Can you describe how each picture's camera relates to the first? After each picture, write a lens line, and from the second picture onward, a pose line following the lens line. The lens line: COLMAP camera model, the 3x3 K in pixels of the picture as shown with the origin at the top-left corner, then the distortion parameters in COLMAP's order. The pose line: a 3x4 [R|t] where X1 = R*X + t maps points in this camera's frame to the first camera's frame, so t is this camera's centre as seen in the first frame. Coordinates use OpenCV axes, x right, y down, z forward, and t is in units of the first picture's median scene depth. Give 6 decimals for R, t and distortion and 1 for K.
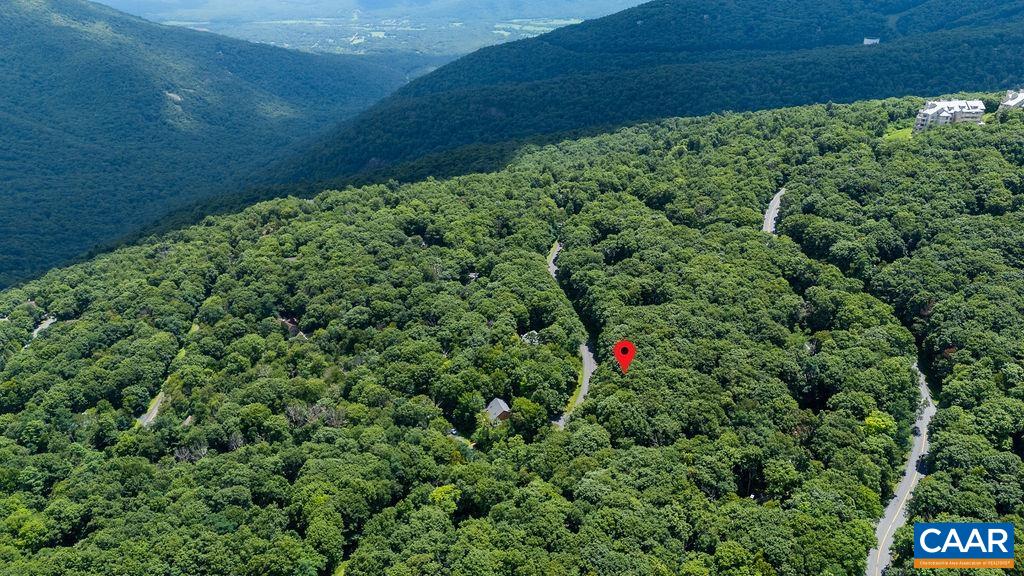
lens RADIAL K [[754.7, 0, 512.0], [0, 754.7, 288.0], [0, 0, 1]] dist [0.075330, -0.077241]
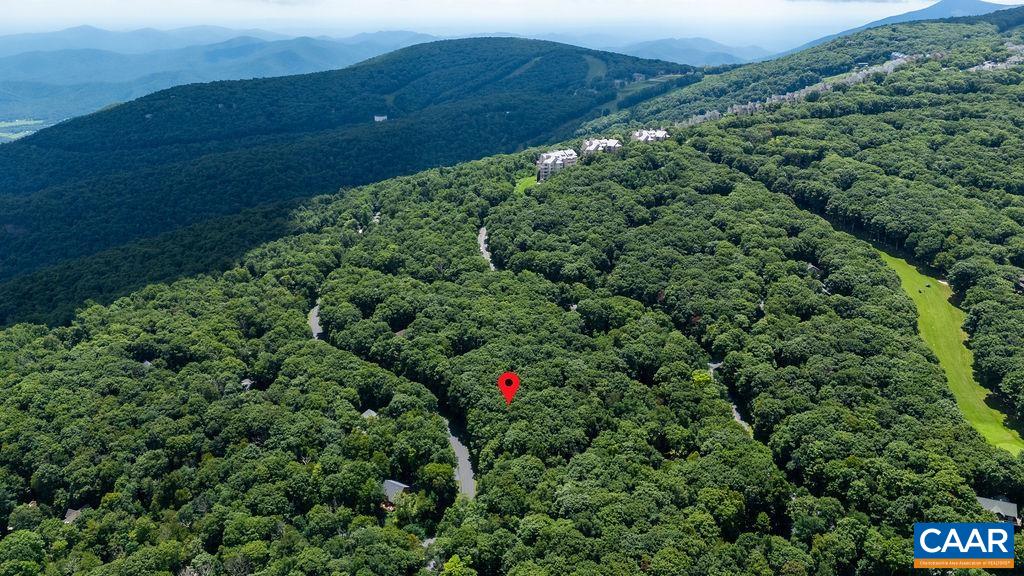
lens RADIAL K [[754.7, 0, 512.0], [0, 754.7, 288.0], [0, 0, 1]] dist [0.075330, -0.077241]
pose [[0.785623, -0.210579, 0.581767, -0.340704], [0.269792, 0.962789, -0.015833, -0.027984], [-0.556784, 0.169395, 0.813201, 0.055009]]
